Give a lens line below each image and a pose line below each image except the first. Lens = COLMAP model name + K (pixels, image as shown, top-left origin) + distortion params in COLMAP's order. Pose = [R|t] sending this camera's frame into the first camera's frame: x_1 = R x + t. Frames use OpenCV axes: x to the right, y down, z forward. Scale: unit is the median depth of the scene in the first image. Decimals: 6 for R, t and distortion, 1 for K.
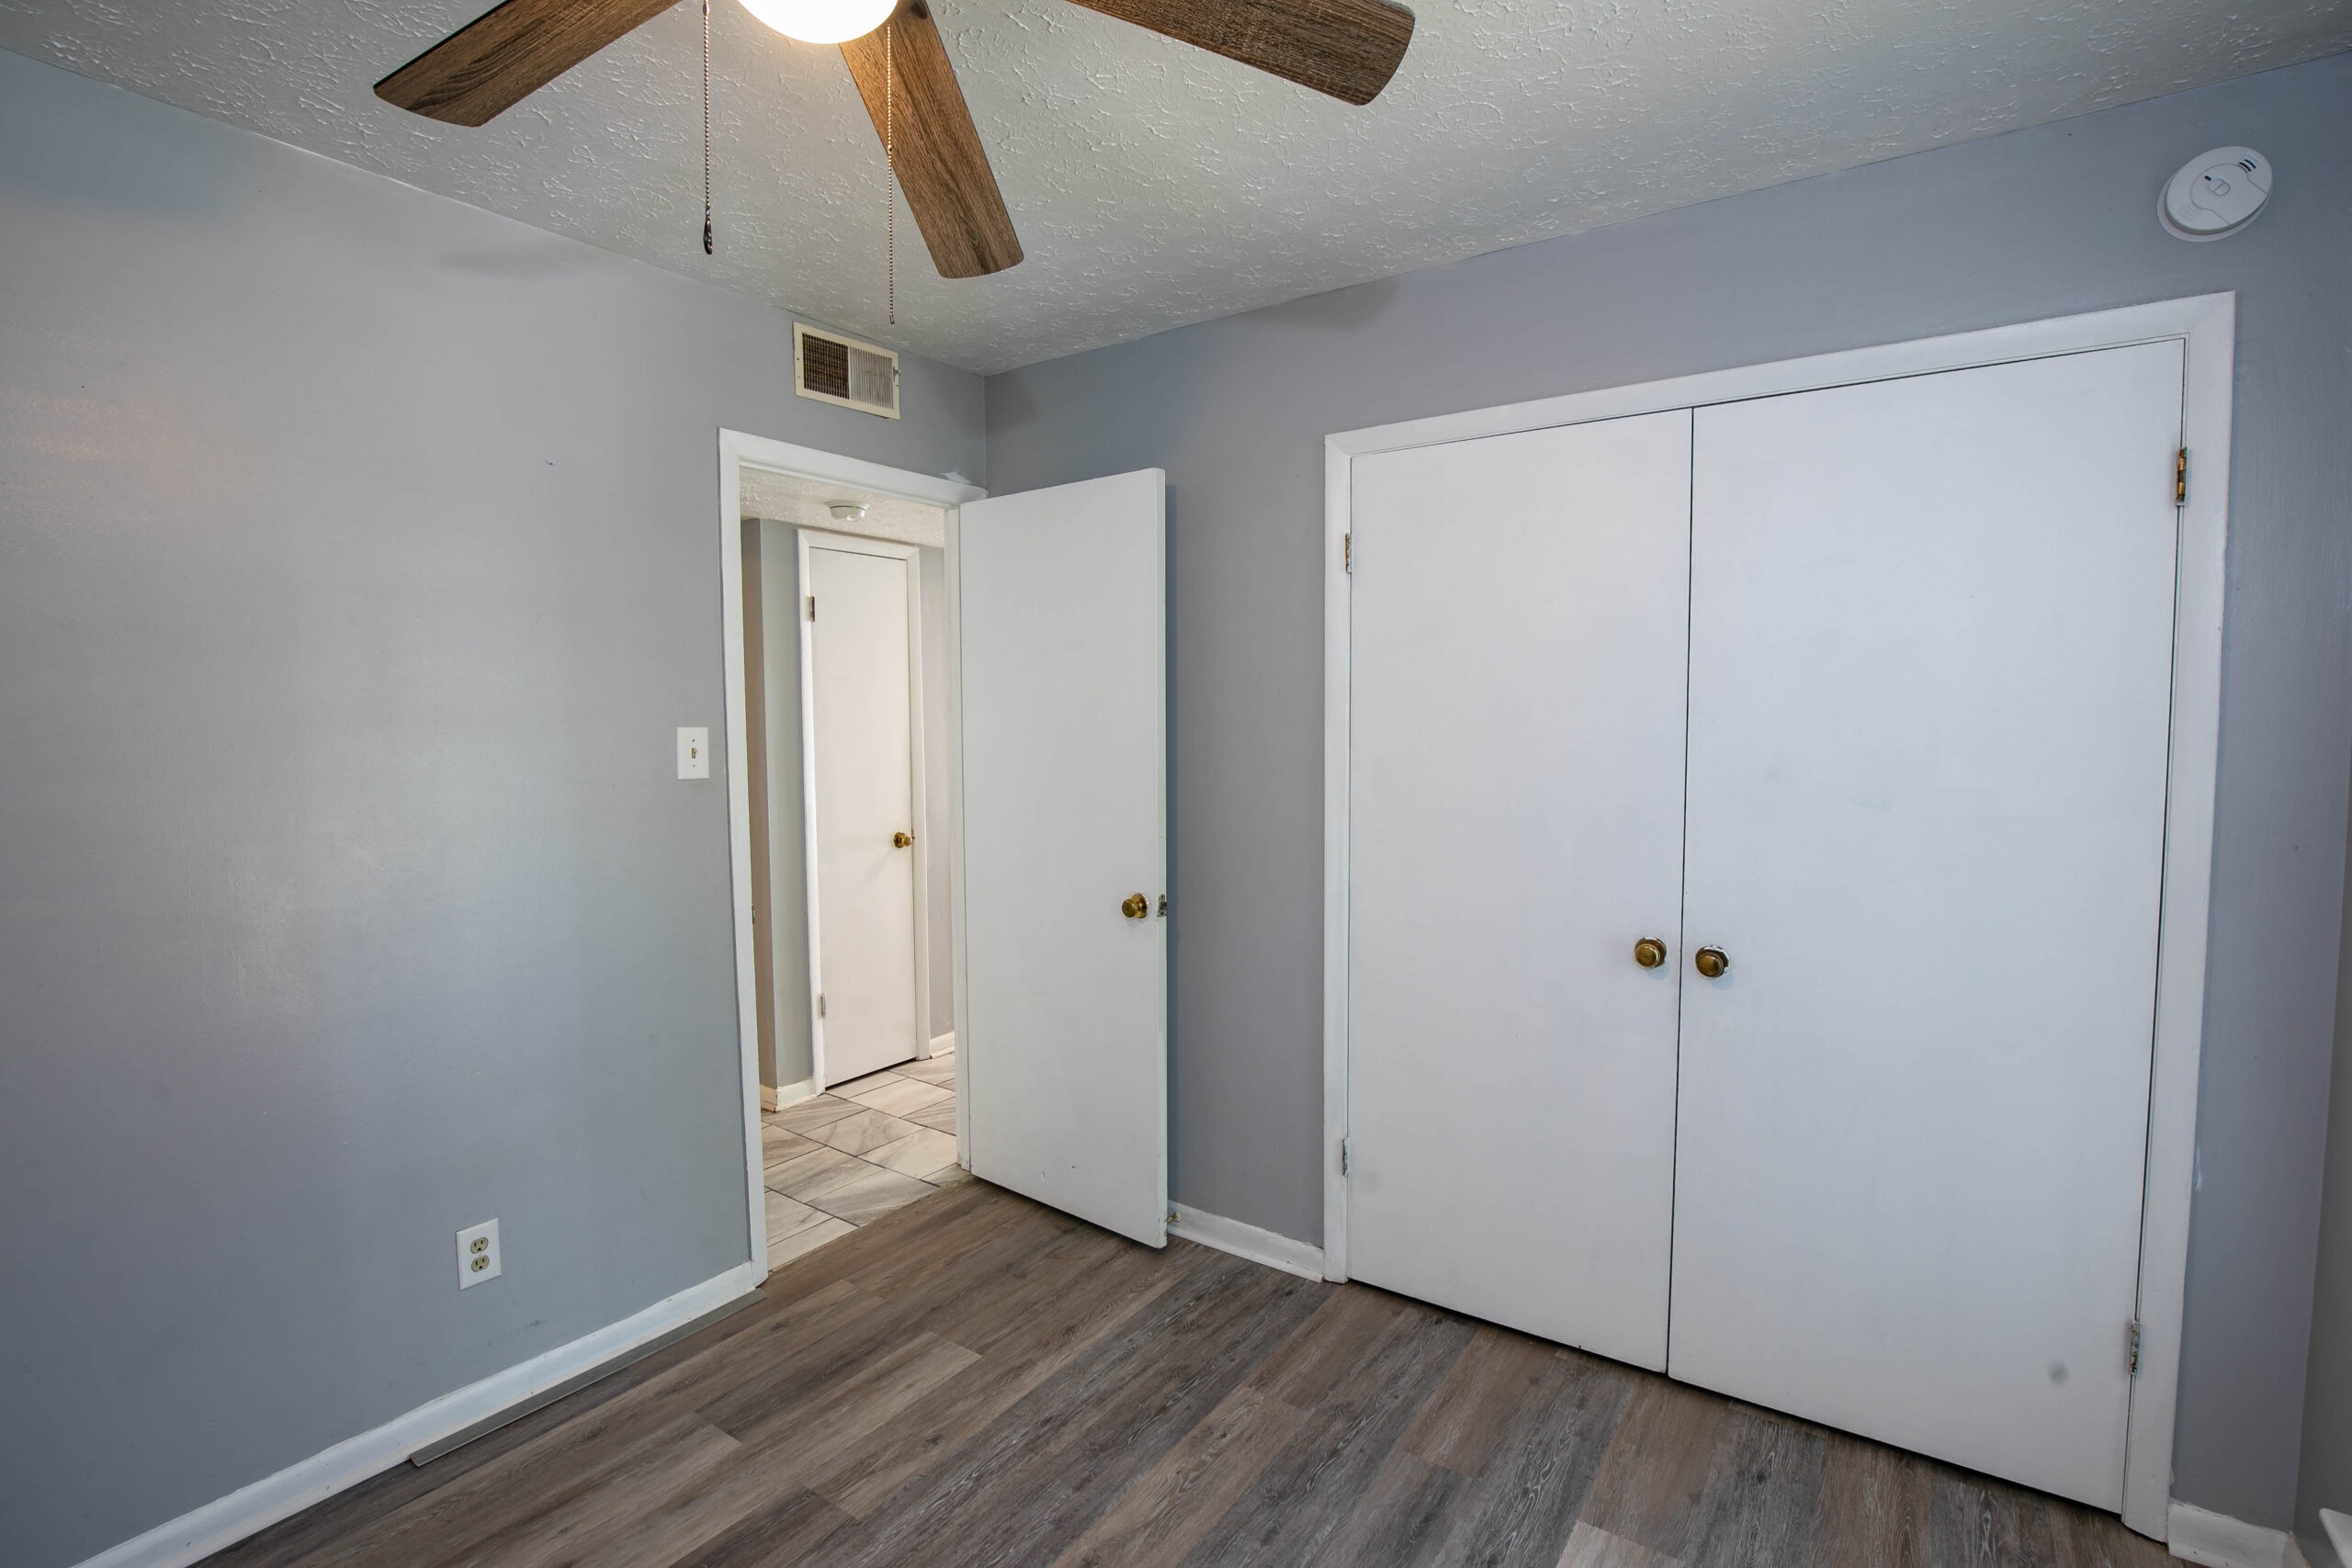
lens RADIAL K [[1080.3, 0, 1170.6], [0, 1080.3, 773.7], [0, 0, 1]] dist [-0.036078, 0.006454]
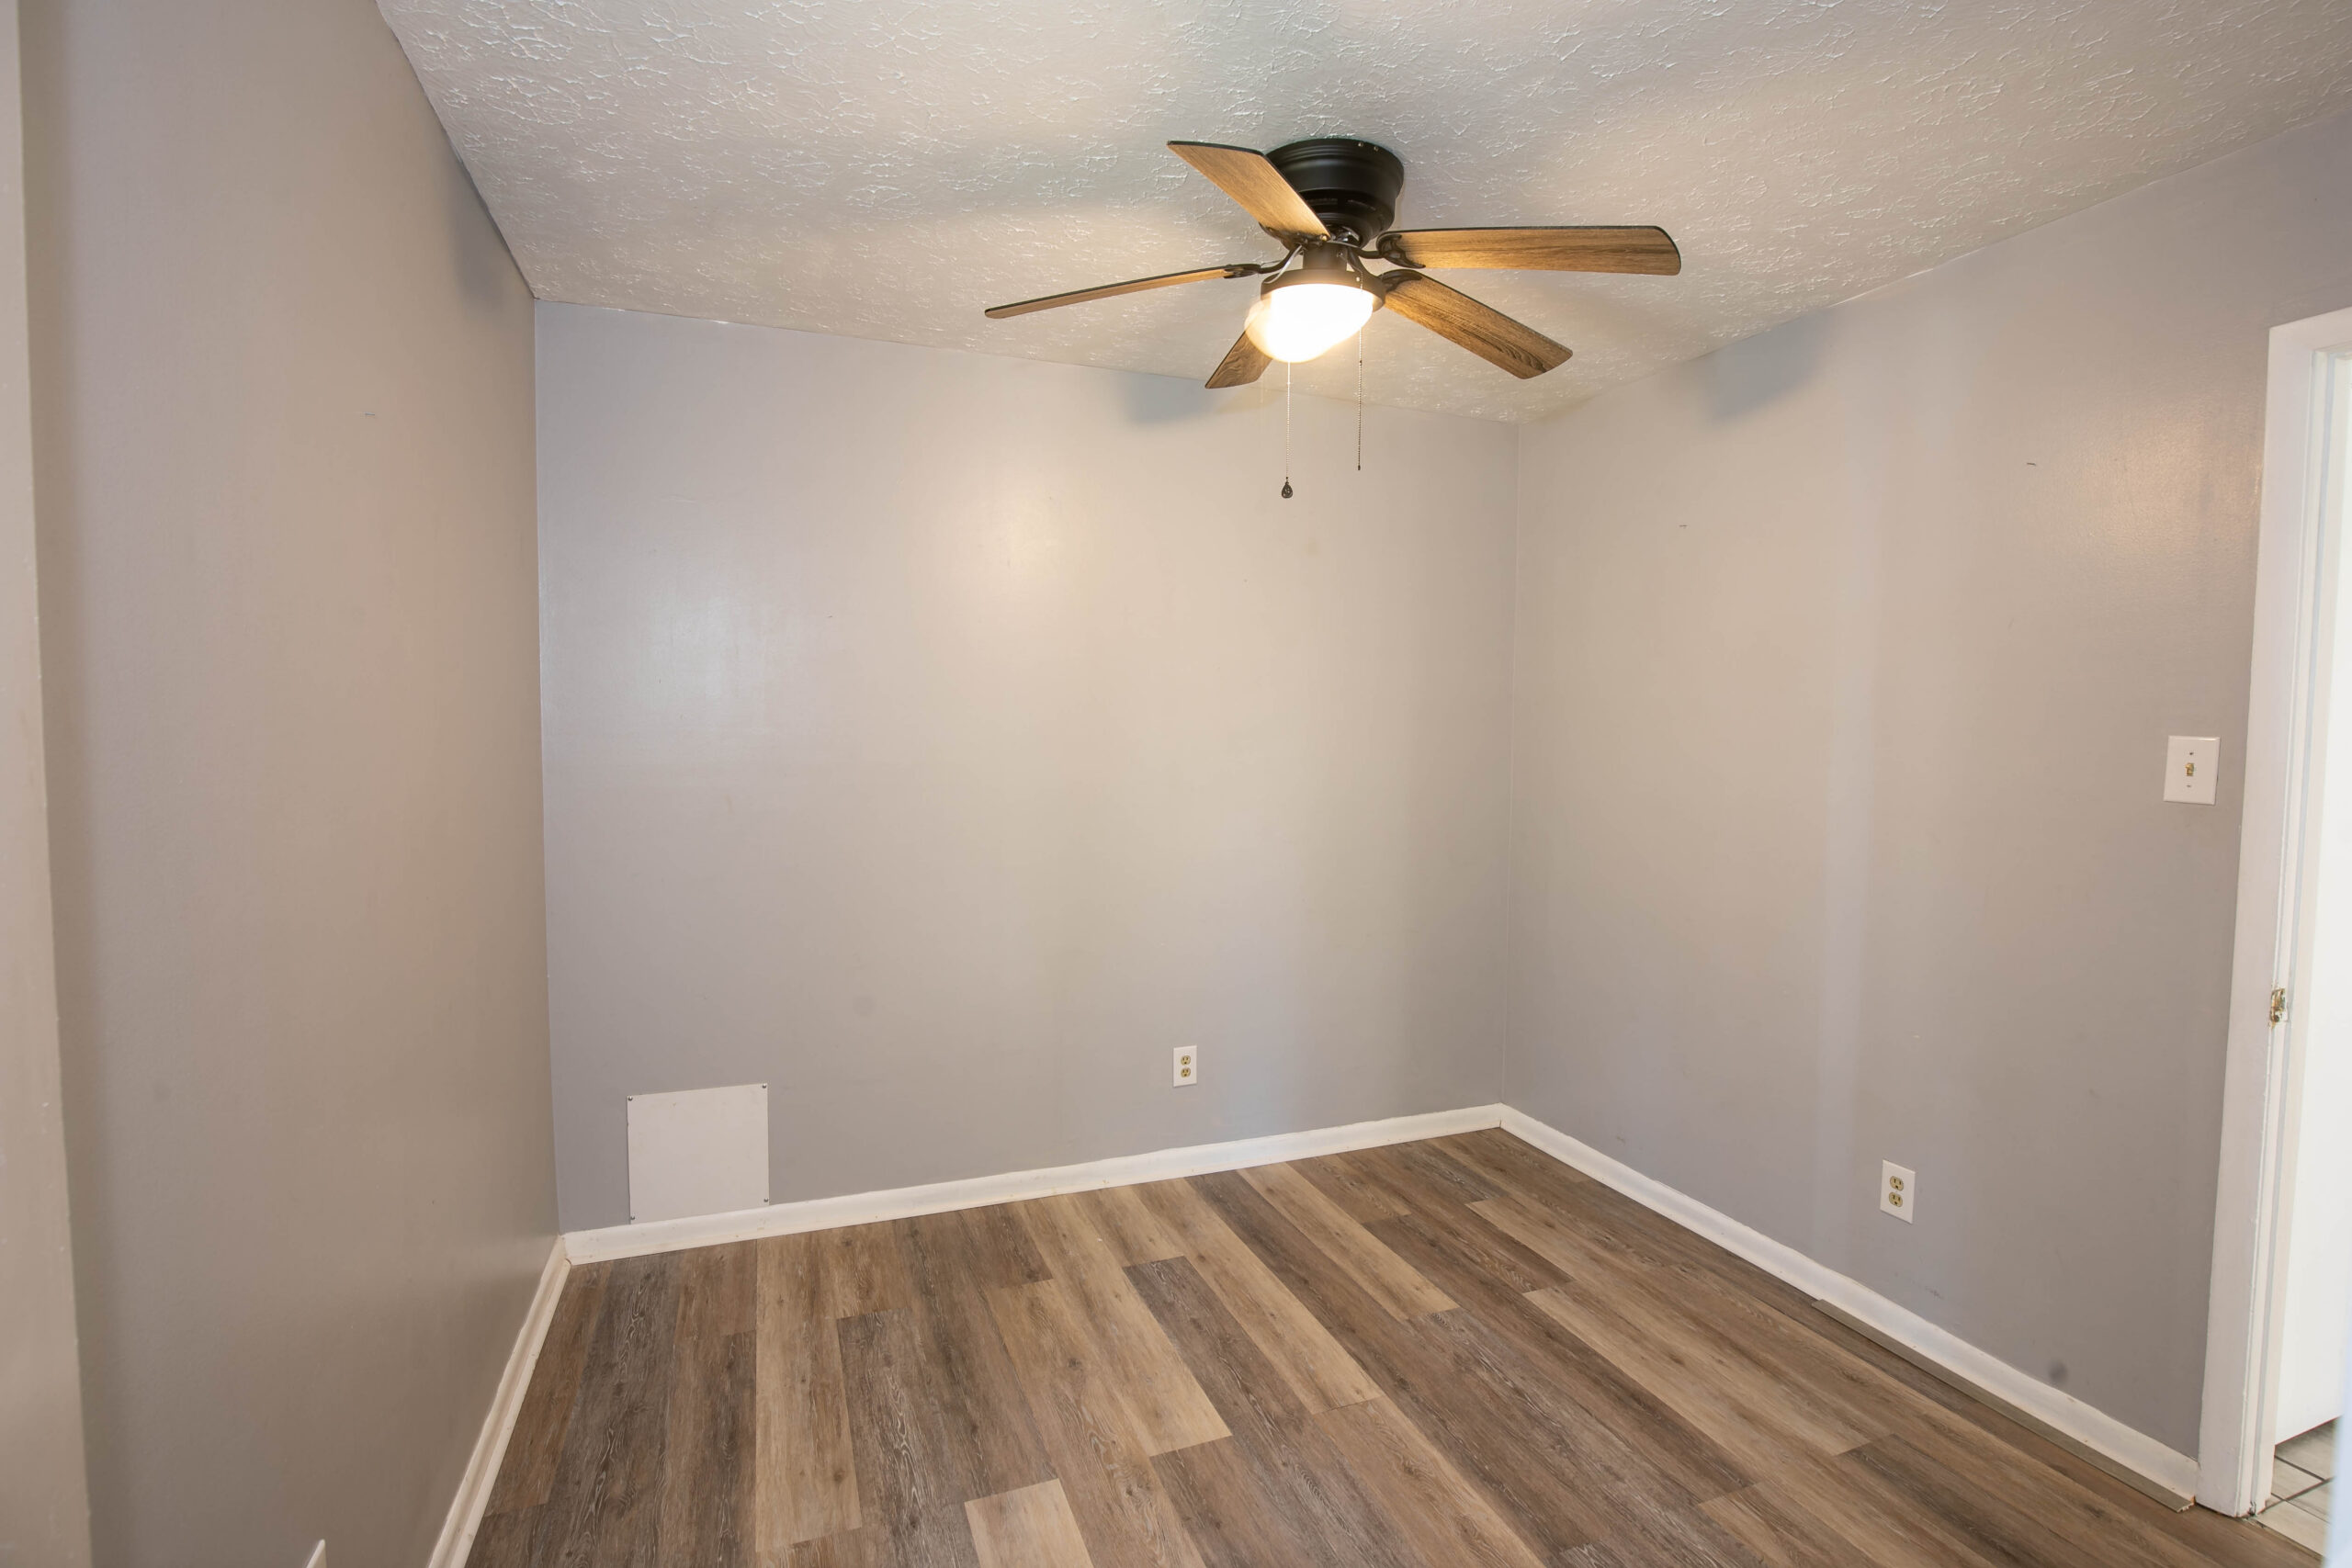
lens RADIAL K [[1080.3, 0, 1178.8], [0, 1080.3, 779.2], [0, 0, 1]] dist [-0.036078, 0.006454]
pose [[-0.556670, 0.058231, -0.828690, 0.688411], [-0.038702, 0.994639, 0.095890, -0.065645], [0.829832, 0.085451, -0.551432, 0.941872]]
